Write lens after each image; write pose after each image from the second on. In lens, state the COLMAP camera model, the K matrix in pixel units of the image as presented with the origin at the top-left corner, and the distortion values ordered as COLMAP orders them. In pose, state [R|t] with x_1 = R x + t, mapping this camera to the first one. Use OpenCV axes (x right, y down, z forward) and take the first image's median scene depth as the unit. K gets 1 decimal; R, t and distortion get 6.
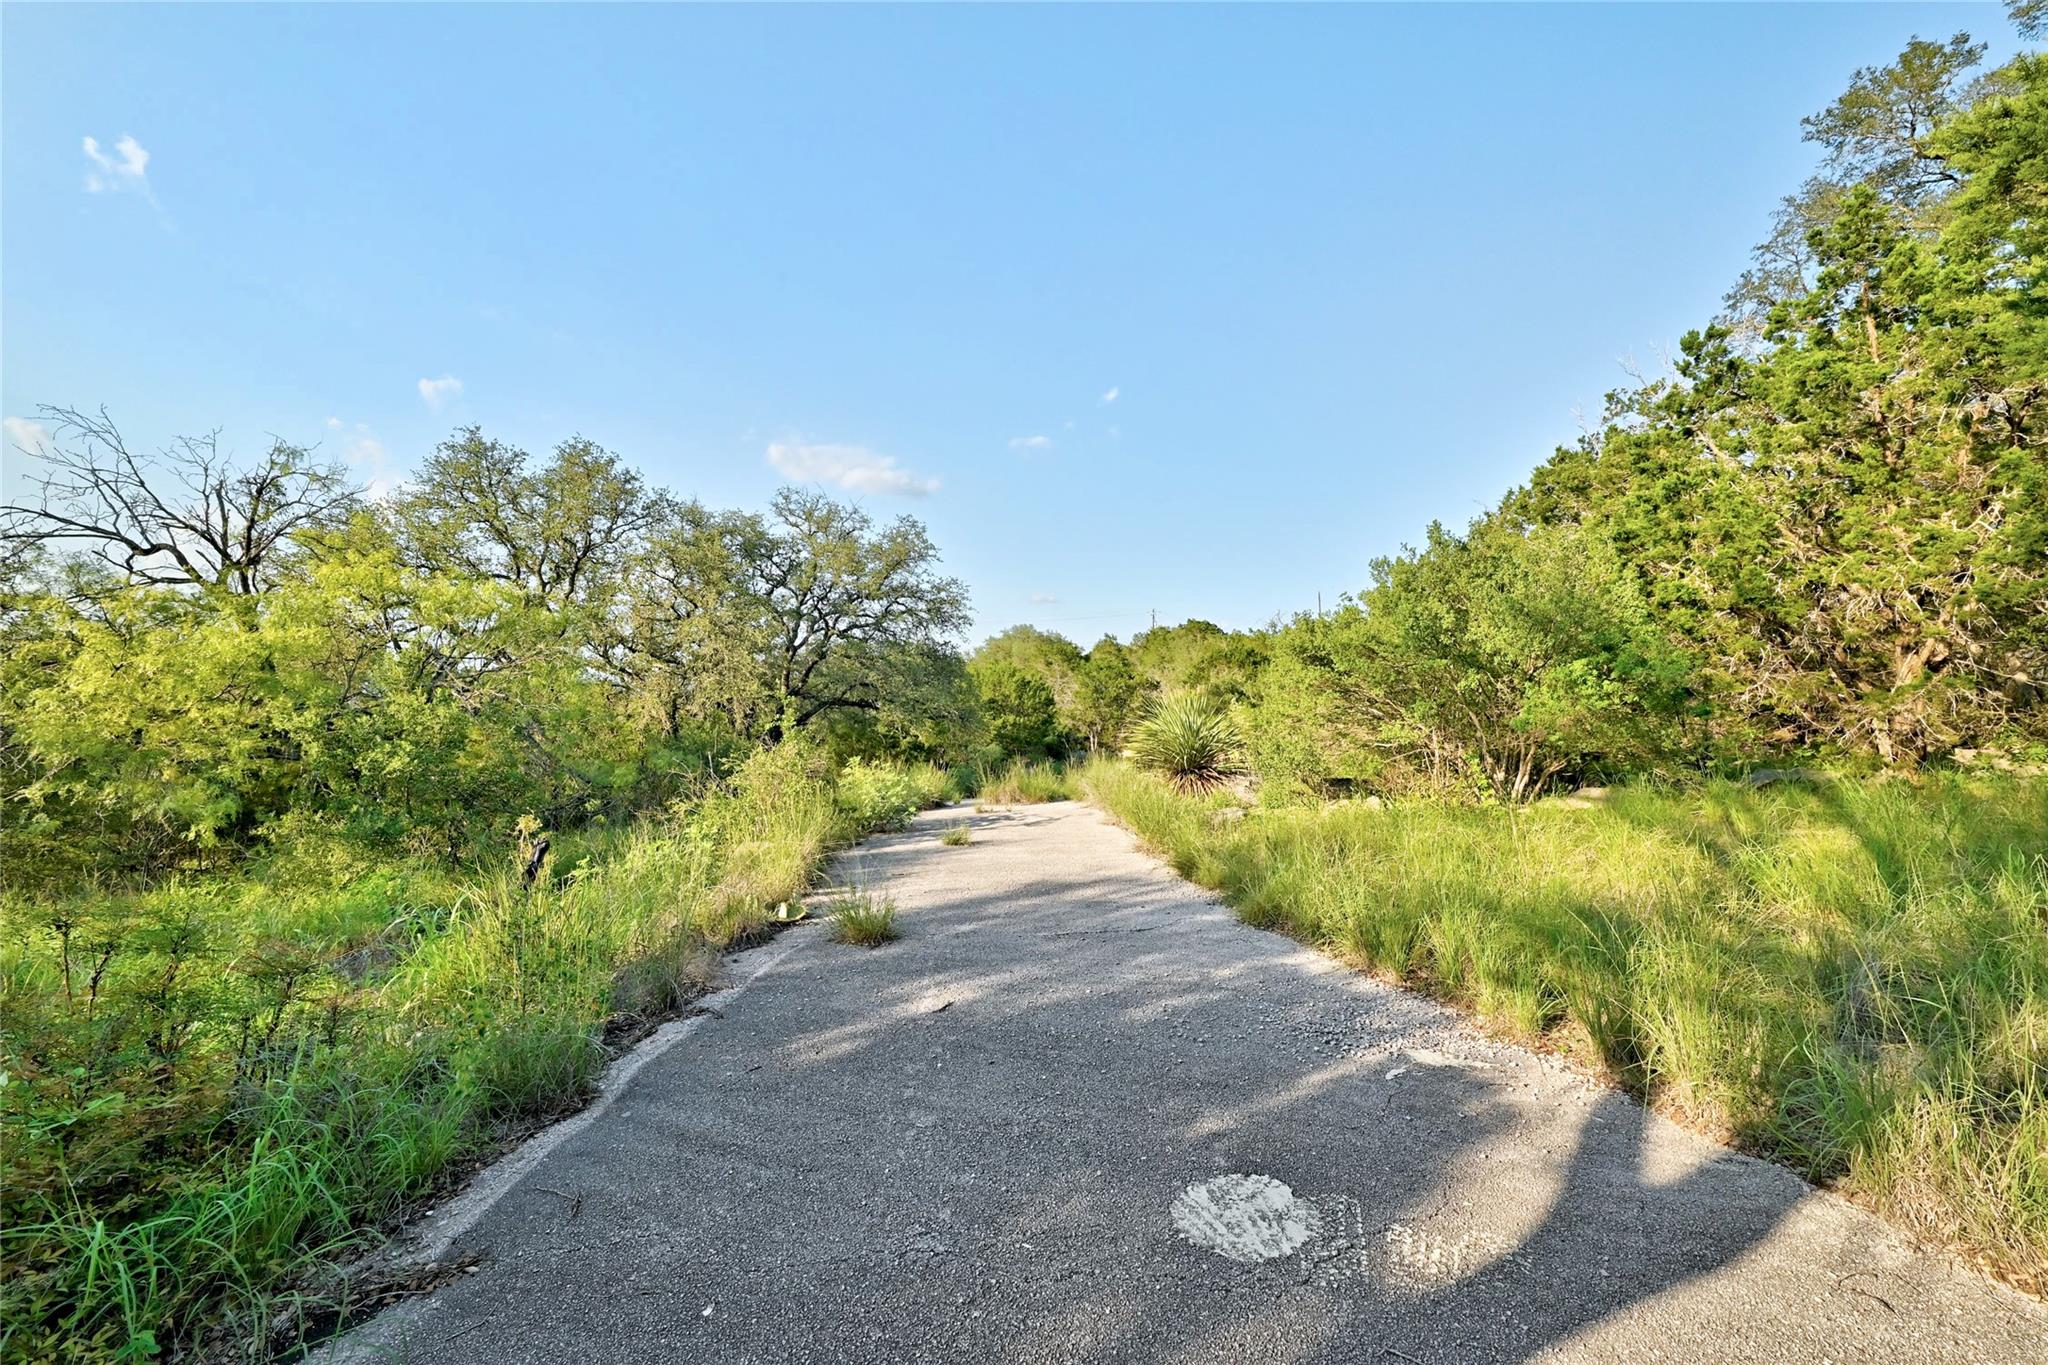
lens RADIAL K [[797.2, 0, 1024.0], [0, 797.2, 682.5], [0, 0, 1]] dist [0.008233, -0.000059]
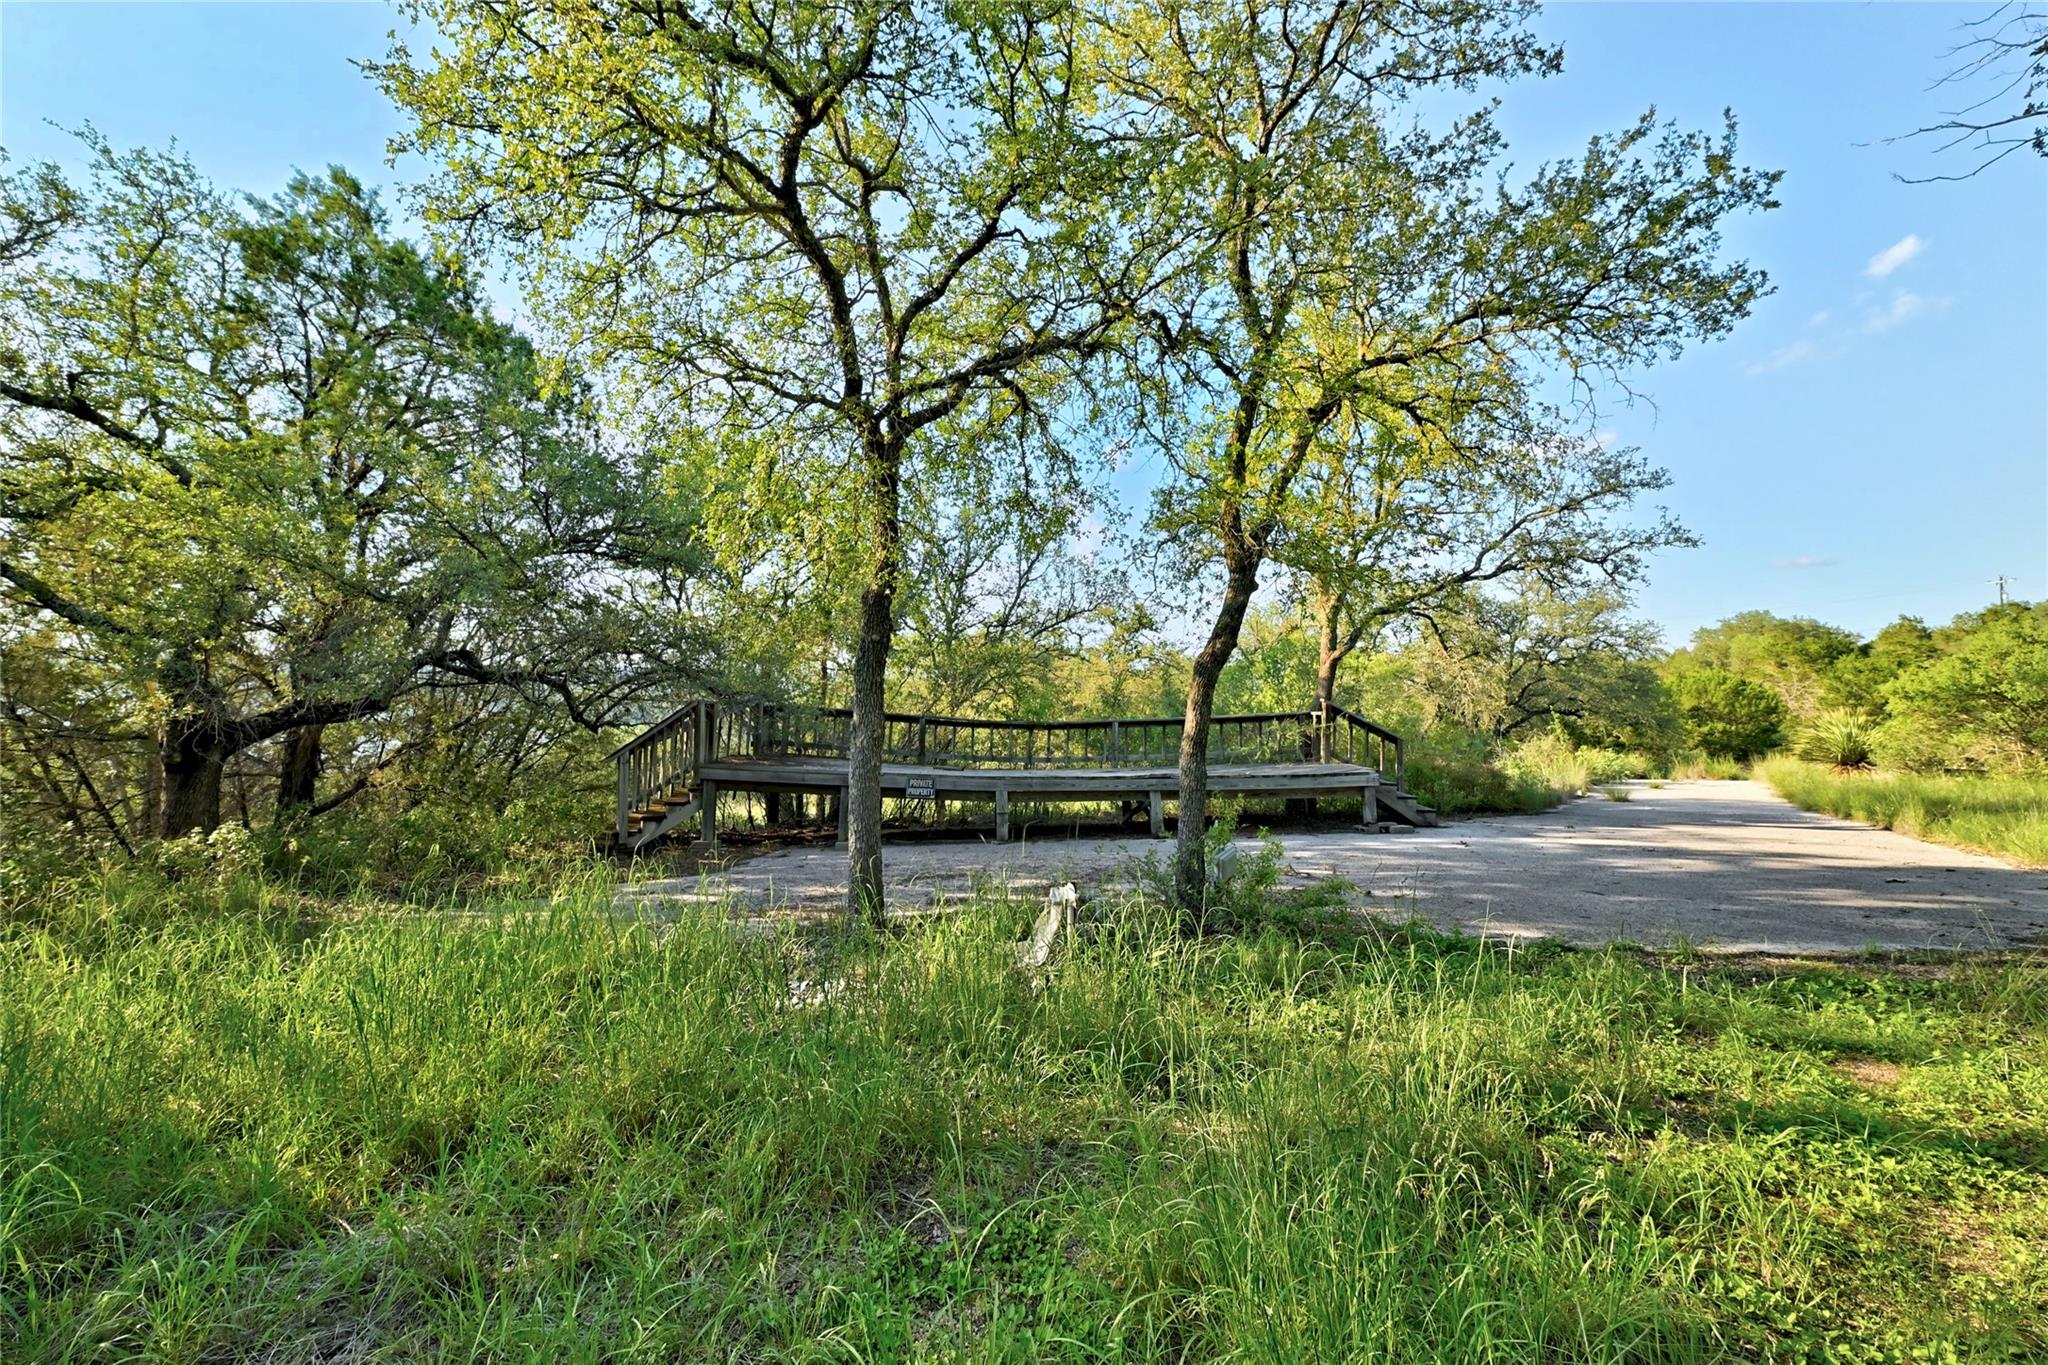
lens RADIAL K [[797.2, 0, 1024.0], [0, 797.2, 682.5], [0, 0, 1]] dist [0.008233, -0.000059]
pose [[0.733479, -0.010133, -0.679636, 0.029815], [0.012063, 0.999925, -0.001890, -0.020743], [0.679605, -0.006812, 0.733547, -0.390528]]
